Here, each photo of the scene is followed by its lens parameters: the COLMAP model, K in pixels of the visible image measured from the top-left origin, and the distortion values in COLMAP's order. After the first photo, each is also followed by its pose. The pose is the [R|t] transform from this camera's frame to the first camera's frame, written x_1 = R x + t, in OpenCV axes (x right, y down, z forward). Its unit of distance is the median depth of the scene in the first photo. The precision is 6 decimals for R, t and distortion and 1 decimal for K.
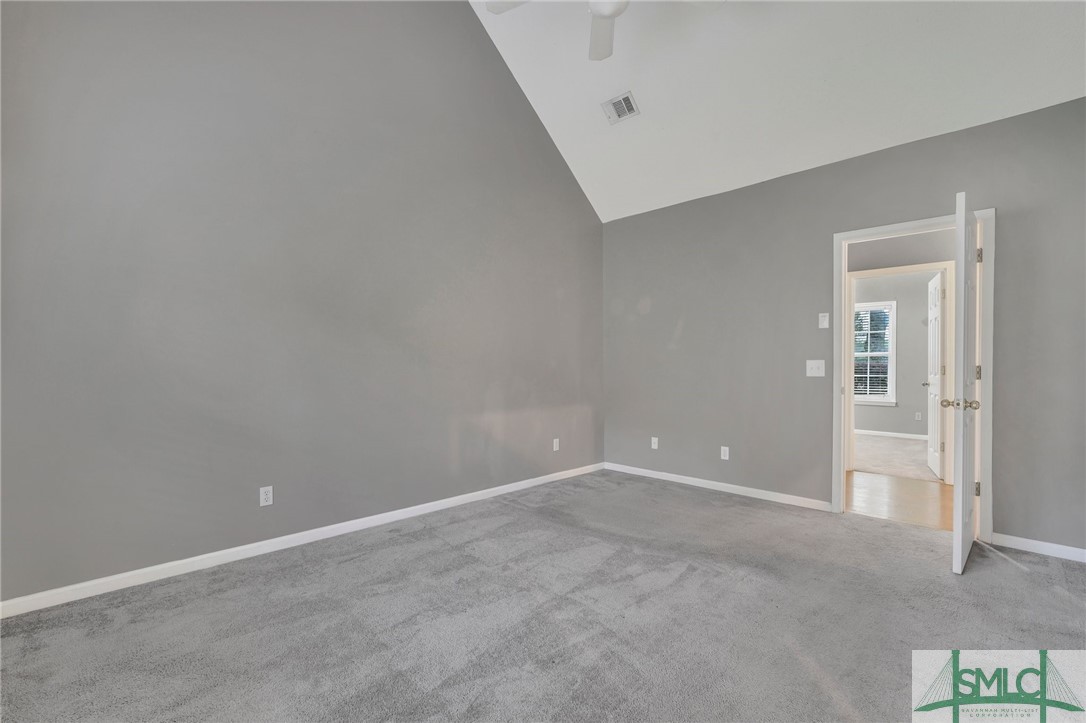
lens RADIAL K [[479.7, 0, 543.0], [0, 479.7, 361.5], [0, 0, 1]] dist [-0.019437, 0.011000]
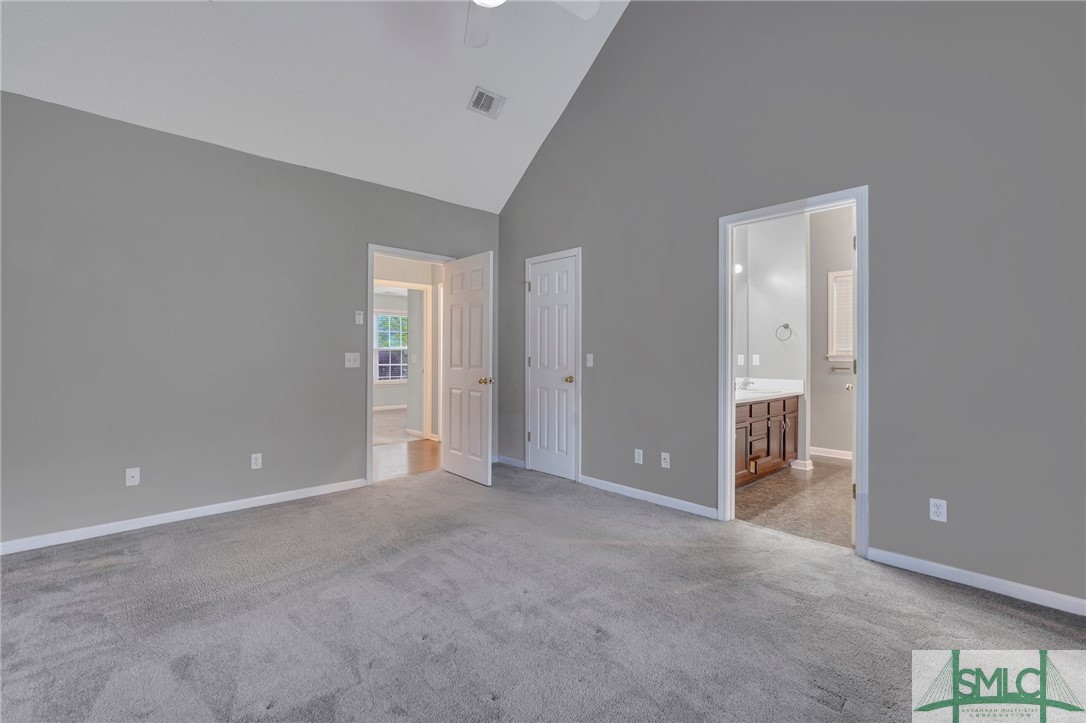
lens RADIAL K [[482.2, 0, 543.1], [0, 482.2, 356.9], [0, 0, 1]] dist [-0.002979, 0.000214]
pose [[0.051942, -0.012685, 0.998570, -0.546200], [-0.003210, 0.999912, 0.012869, -0.009651], [-0.998645, -0.003874, 0.051897, 0.536813]]
